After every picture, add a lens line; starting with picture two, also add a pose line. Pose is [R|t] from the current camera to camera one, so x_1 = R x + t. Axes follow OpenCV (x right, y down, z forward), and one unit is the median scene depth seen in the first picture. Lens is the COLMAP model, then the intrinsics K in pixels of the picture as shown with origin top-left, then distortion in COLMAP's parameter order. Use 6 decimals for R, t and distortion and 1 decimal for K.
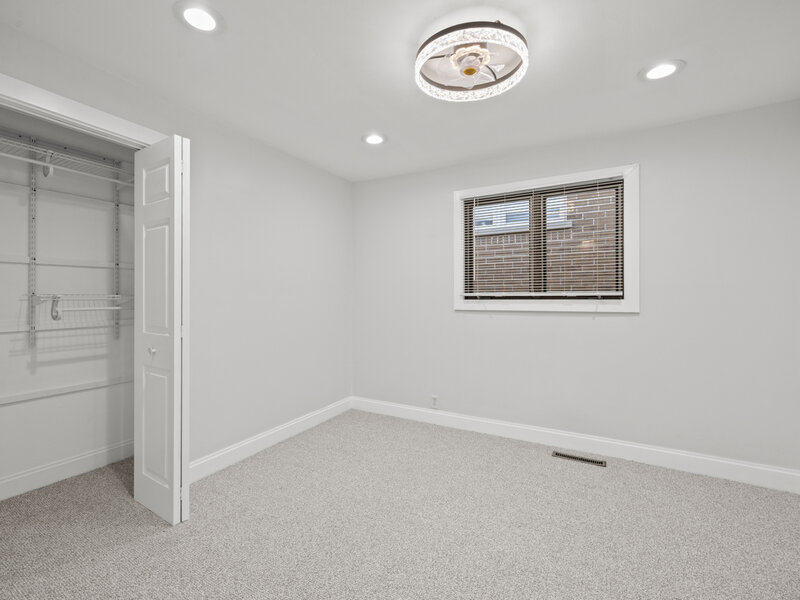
lens RADIAL K [[350.3, 0, 395.9], [0, 350.3, 300.2], [0, 0, 1]] dist [-0.001145, -0.000185]
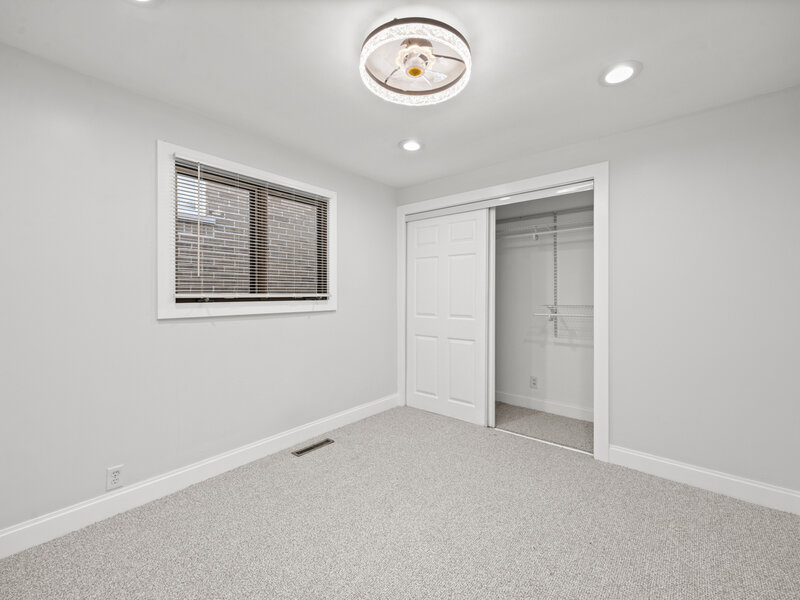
lens RADIAL K [[338.2, 0, 400.0], [0, 338.2, 300.0], [0, 0, 1]] dist [-0.001532, -0.000236]
pose [[0.187352, -0.009079, 0.982251, -0.428026], [0.015260, 0.999864, 0.006331, -0.006022], [-0.982174, 0.013803, 0.187465, 0.500162]]
